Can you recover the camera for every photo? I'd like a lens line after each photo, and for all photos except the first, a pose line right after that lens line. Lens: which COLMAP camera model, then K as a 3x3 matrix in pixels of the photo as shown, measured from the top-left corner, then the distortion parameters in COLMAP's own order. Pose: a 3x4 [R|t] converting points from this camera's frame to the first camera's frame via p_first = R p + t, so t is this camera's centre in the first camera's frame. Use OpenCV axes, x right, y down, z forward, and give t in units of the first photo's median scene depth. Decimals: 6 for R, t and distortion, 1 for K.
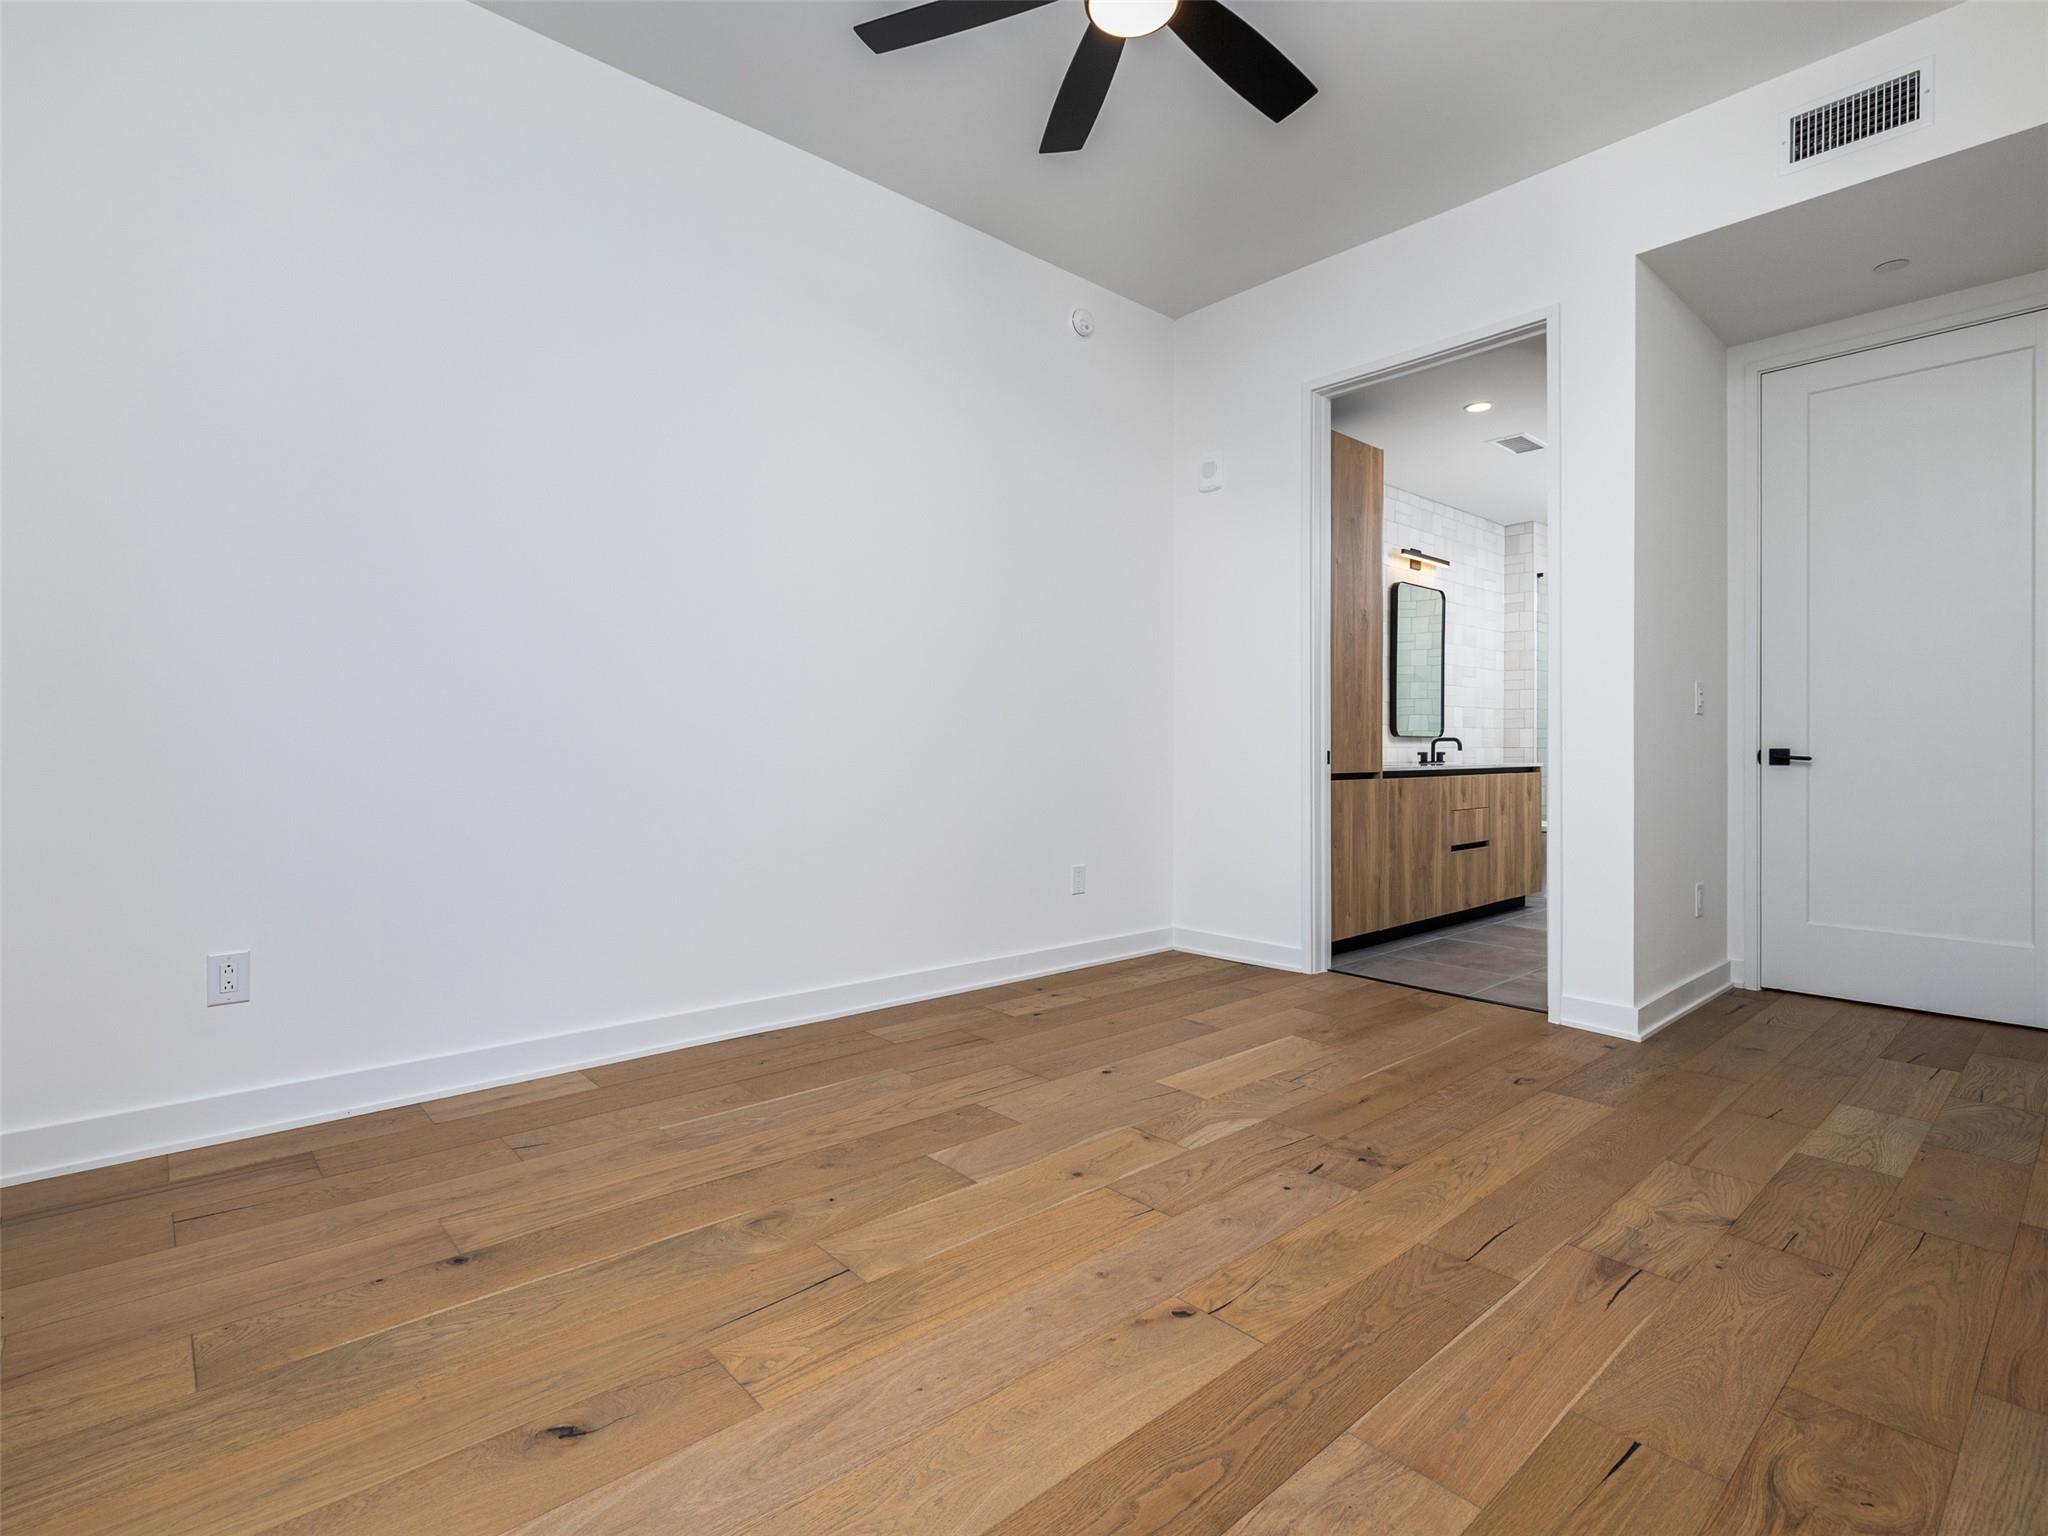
lens RADIAL K [[980.8, 0, 1022.6], [0, 980.8, 758.3], [0, 0, 1]] dist [0.000268, 0.000171]
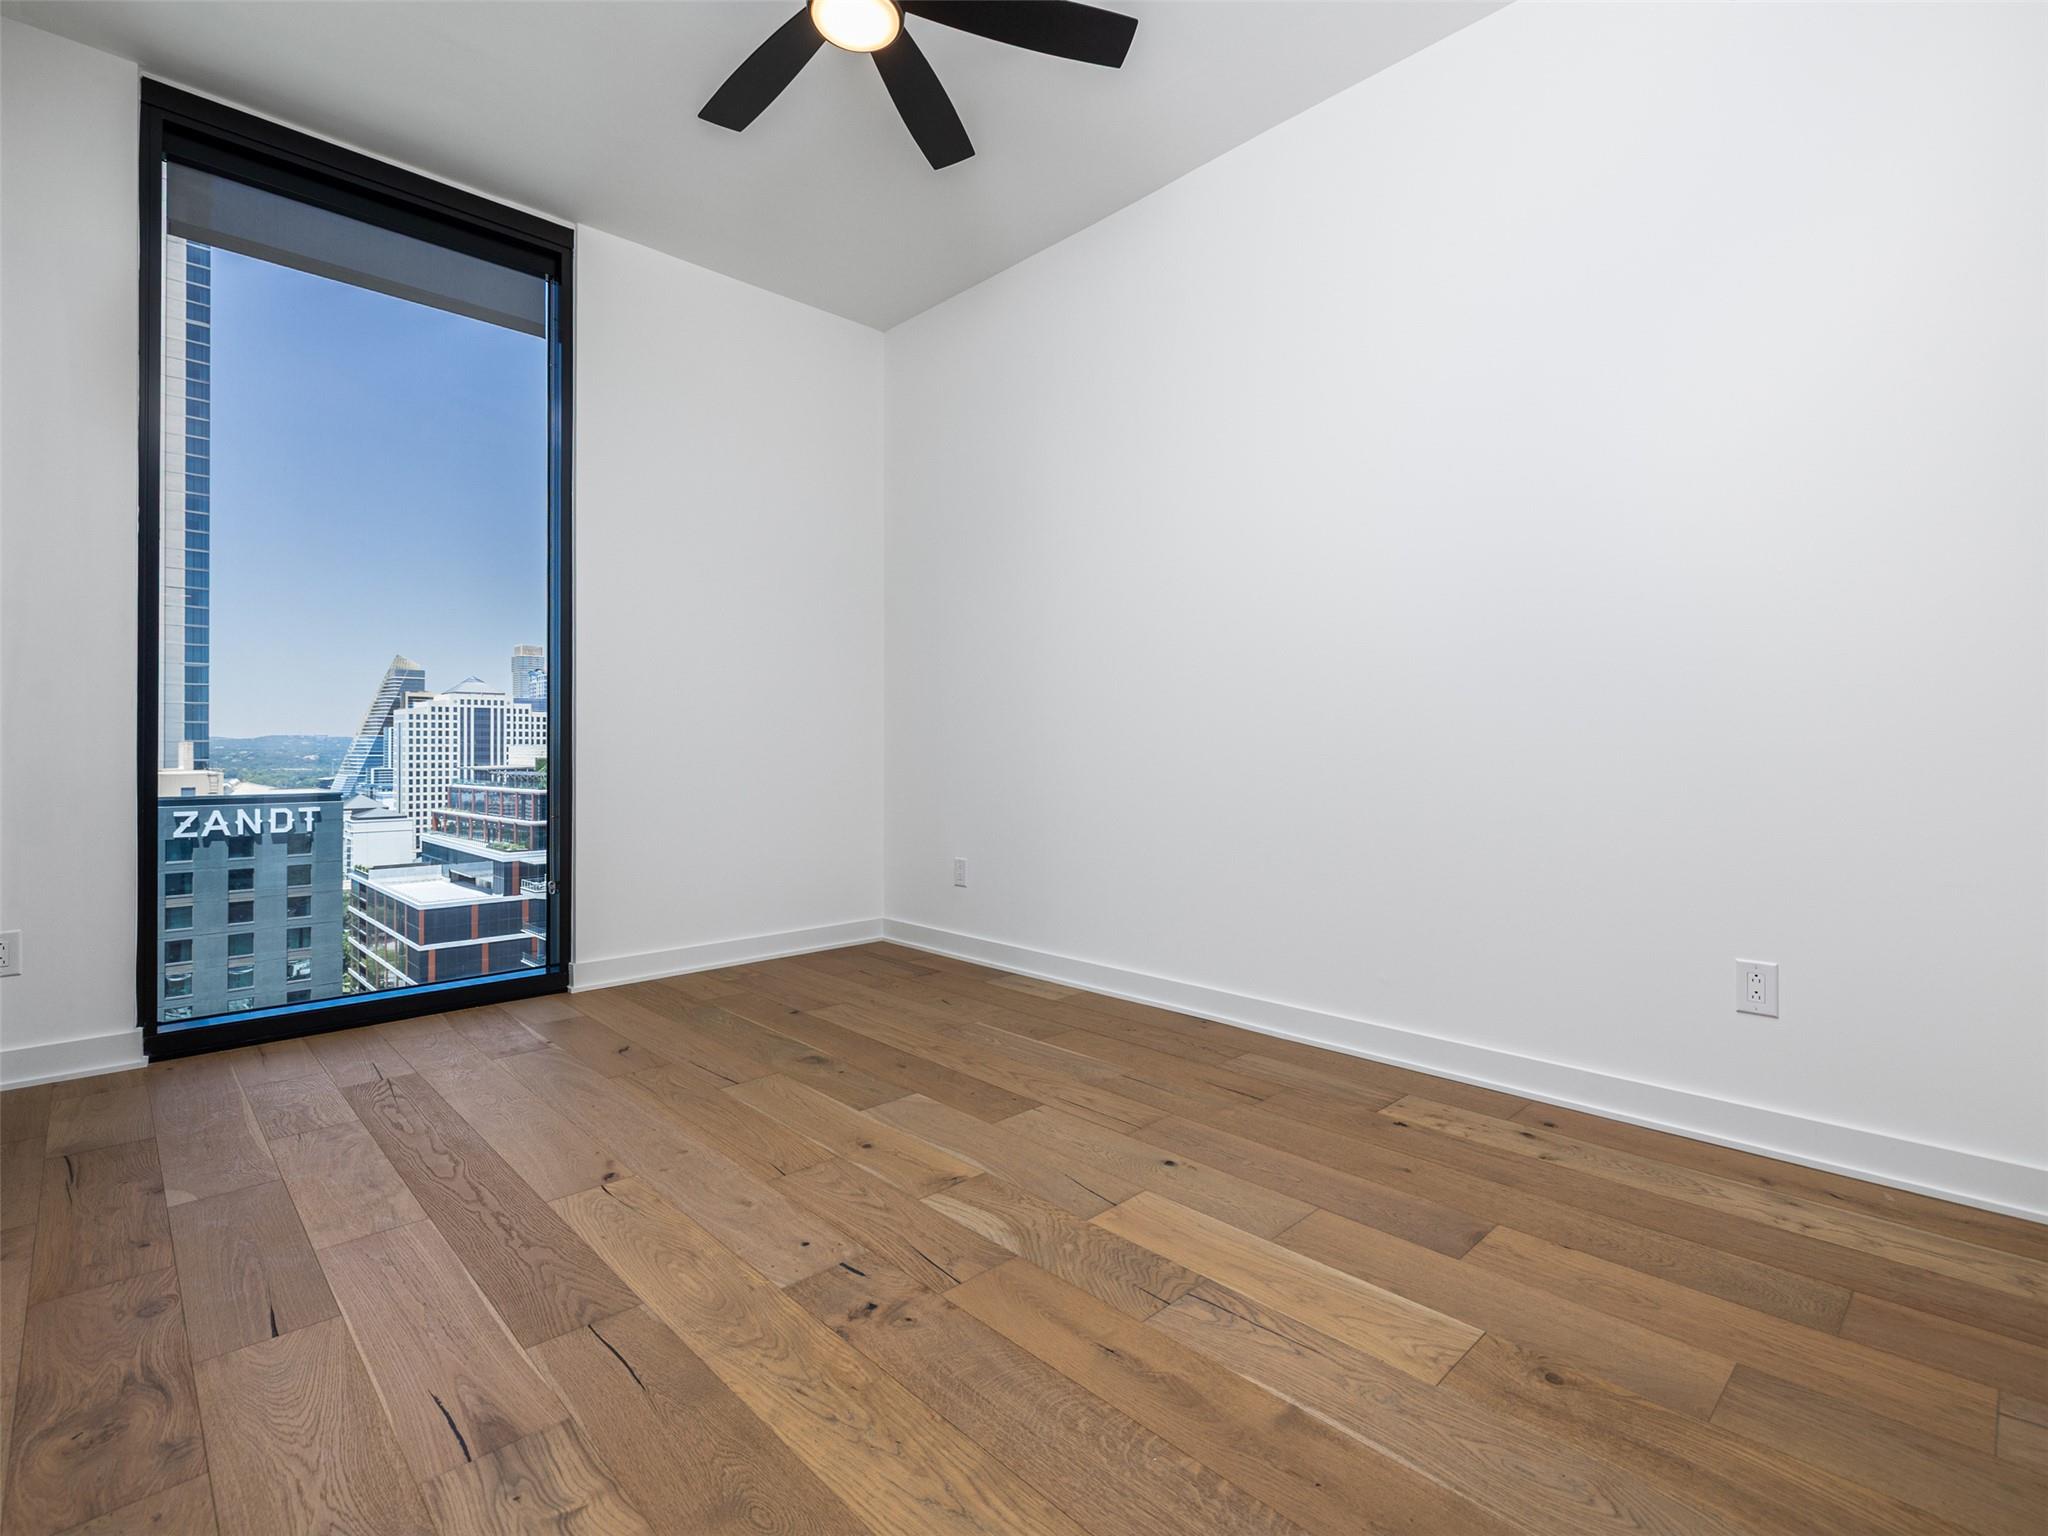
lens RADIAL K [[973.7, 0, 1024.0], [0, 973.7, 768.0], [0, 0, 1]] dist [-0.001633, -0.000151]
pose [[0.044833, 0.017581, -0.998840, 1.019363], [-0.009860, 0.999804, 0.017155, -0.002709], [0.998946, 0.009079, 0.044997, 1.031729]]
